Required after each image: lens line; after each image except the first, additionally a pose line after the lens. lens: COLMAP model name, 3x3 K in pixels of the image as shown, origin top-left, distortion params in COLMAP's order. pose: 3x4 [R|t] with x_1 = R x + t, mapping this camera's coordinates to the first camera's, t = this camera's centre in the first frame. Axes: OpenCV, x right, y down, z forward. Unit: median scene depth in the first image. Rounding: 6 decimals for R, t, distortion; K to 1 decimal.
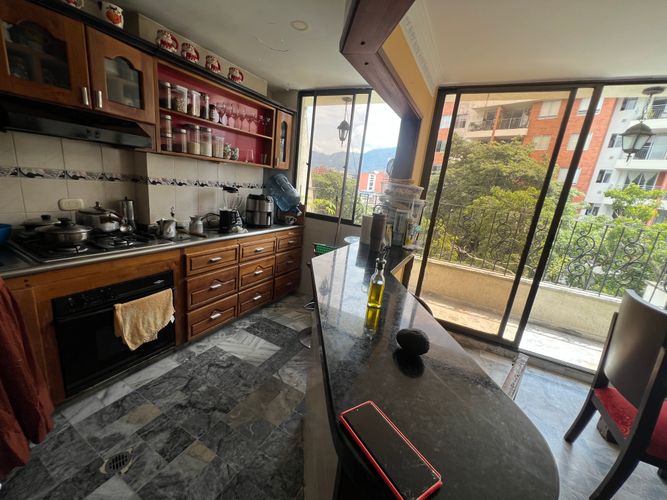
lens RADIAL K [[271.1, 0, 330.7], [0, 271.1, 246.2], [0, 0, 1]] dist [0.003685, 0.000042]
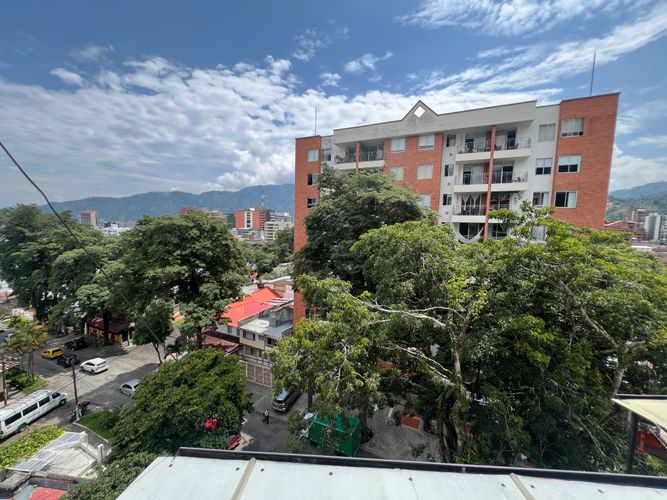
lens RADIAL K [[269.5, 0, 331.9], [0, 269.5, 244.2], [0, 0, 1]] dist [0.009482, -0.002383]
pose [[0.900638, -0.117111, 0.418493, 0.040290], [0.172241, 0.980332, -0.096342, -0.034812], [-0.398979, 0.158851, 0.903096, 0.150515]]
